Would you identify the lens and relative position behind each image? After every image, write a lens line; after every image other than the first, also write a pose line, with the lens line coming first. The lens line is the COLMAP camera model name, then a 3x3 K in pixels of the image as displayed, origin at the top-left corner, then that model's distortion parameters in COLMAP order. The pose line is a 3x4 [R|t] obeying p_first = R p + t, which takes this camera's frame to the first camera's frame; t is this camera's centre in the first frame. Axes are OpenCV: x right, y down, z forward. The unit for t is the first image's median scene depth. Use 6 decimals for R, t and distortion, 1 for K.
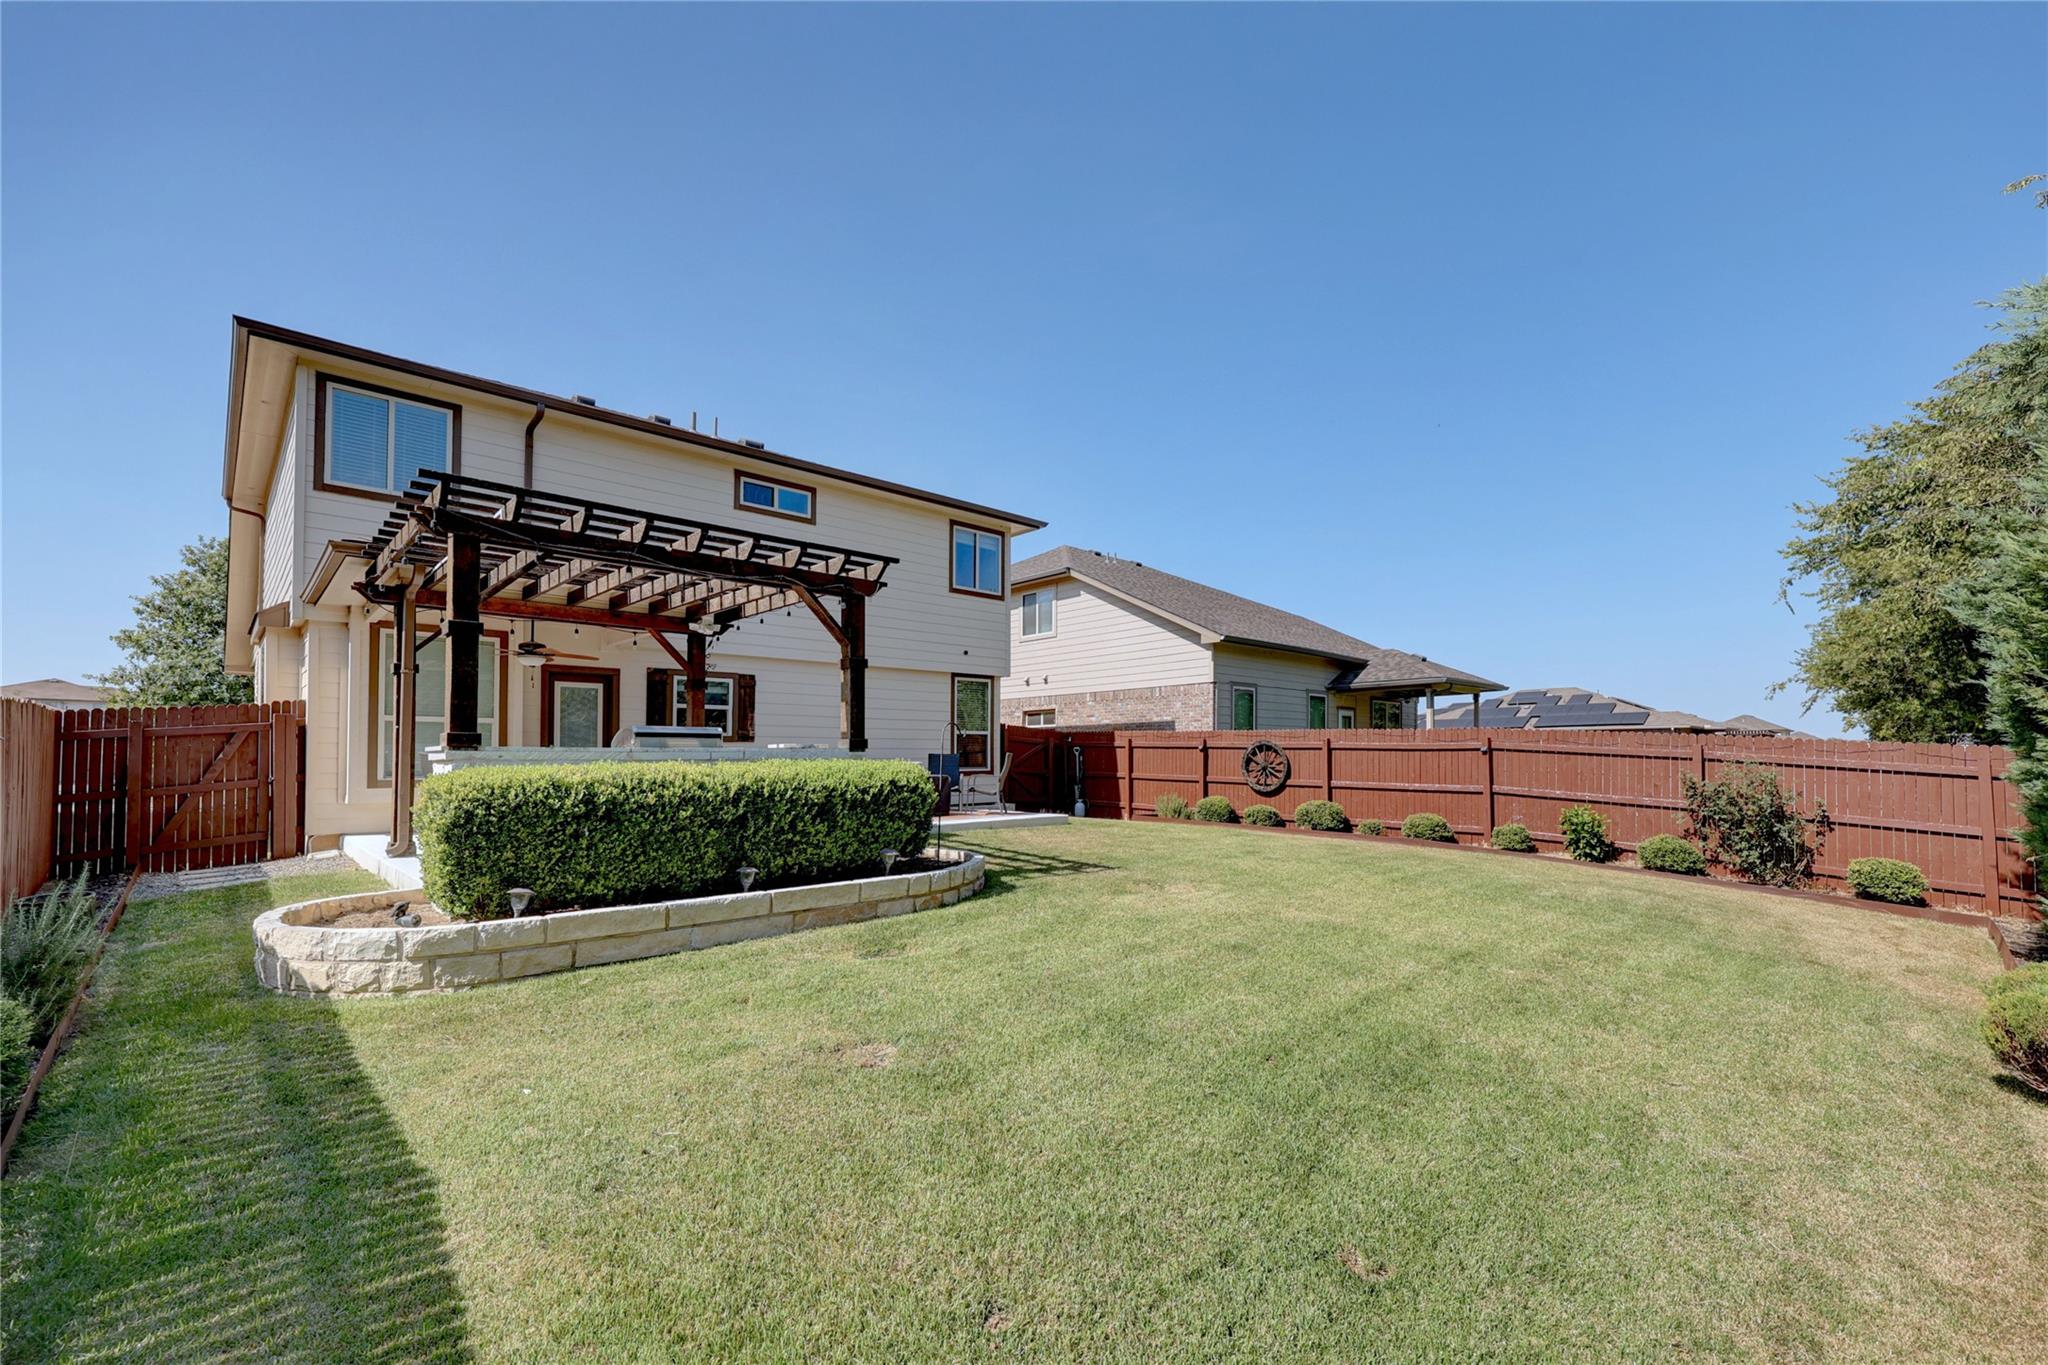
lens RADIAL K [[866.7, 0, 1049.7], [0, 866.7, 729.3], [0, 0, 1]] dist [-0.006728, 0.002350]
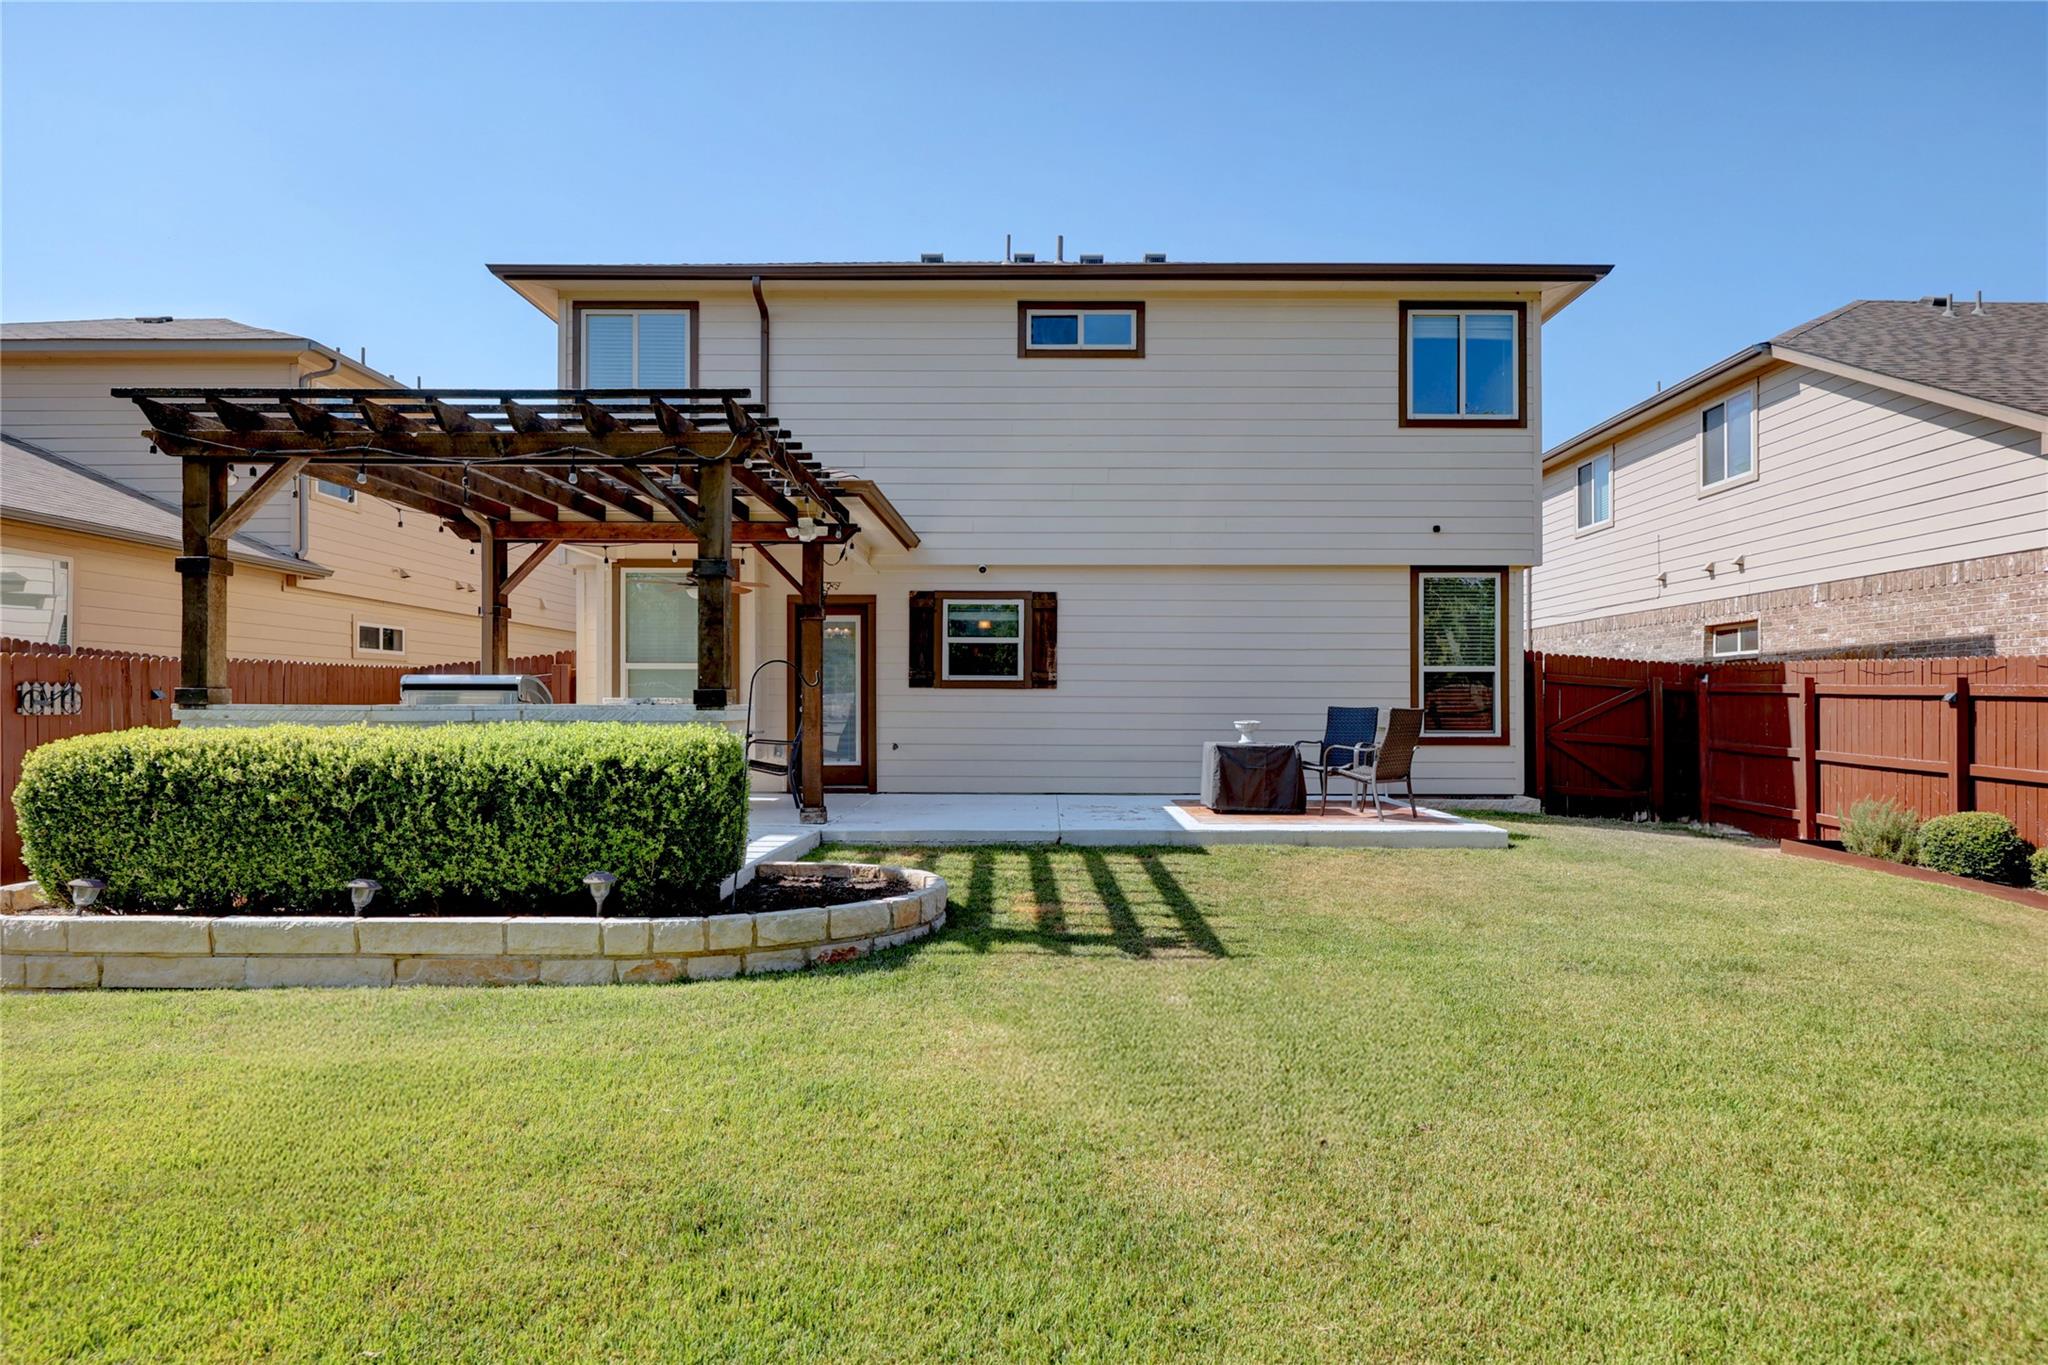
lens RADIAL K [[1157.5, 0, 1060.1], [0, 1157.5, 696.0], [0, 0, 1]] dist [0.007483, 0.000524]
pose [[0.716206, 0.002955, -0.697883, 0.315859], [0.016530, 0.999639, 0.021197, 0.001250], [0.697693, -0.026717, 0.715898, 0.333907]]
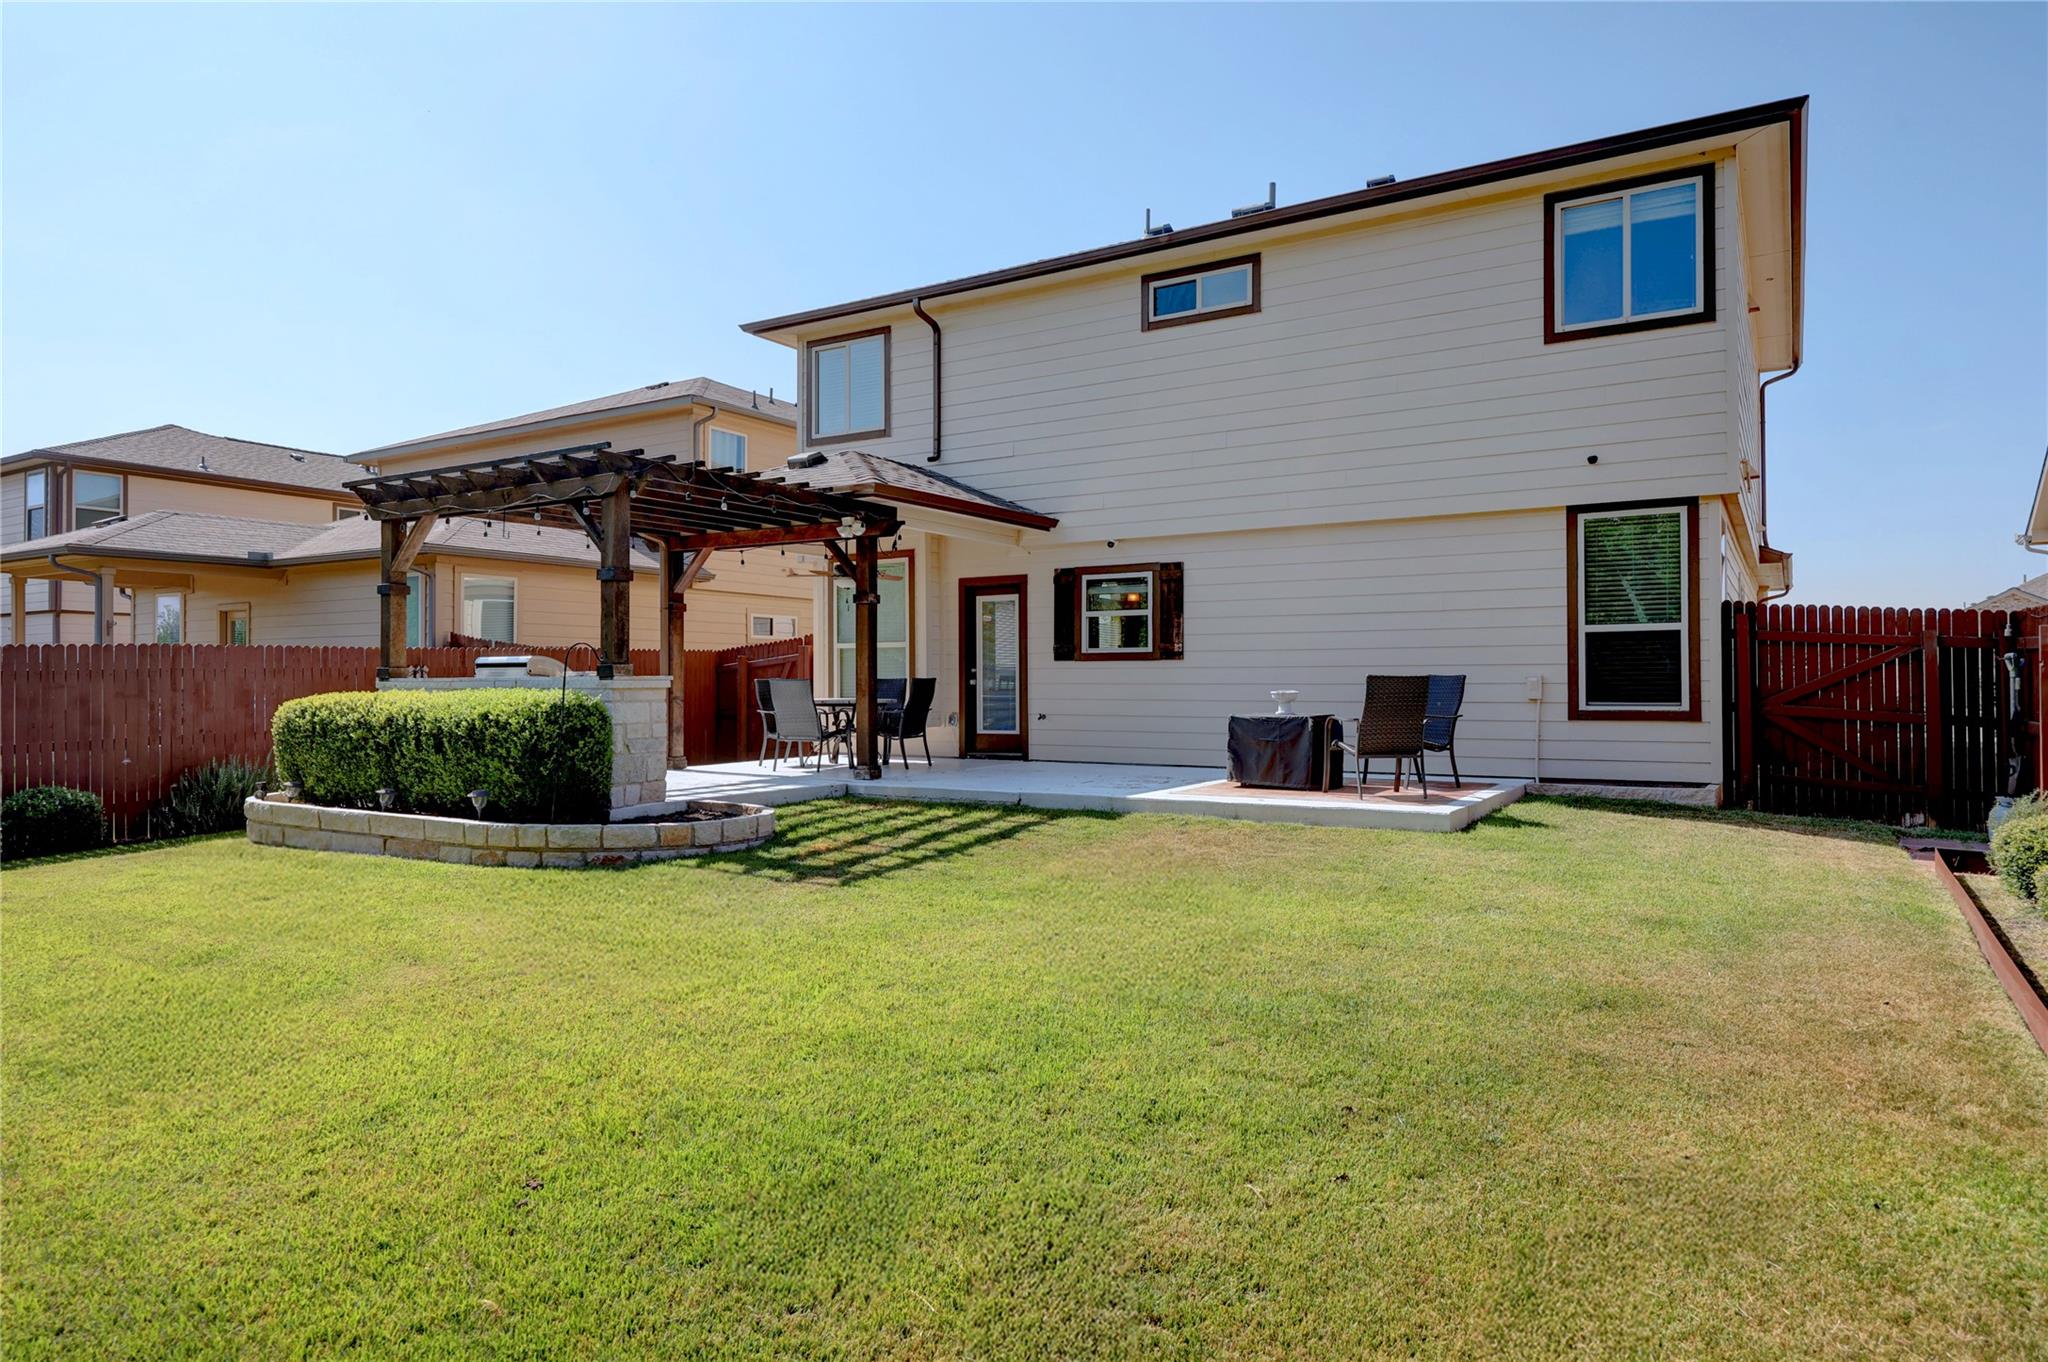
lens RADIAL K [[1300.7, 0, 1028.7], [0, 1300.7, 666.7], [0, 0, 1]] dist [0.021480, -0.000437]
pose [[0.224541, -0.006162, -0.974445, 0.648771], [0.034981, 0.999386, 0.001741, 0.014825], [0.973837, -0.034478, 0.224619, 0.649759]]
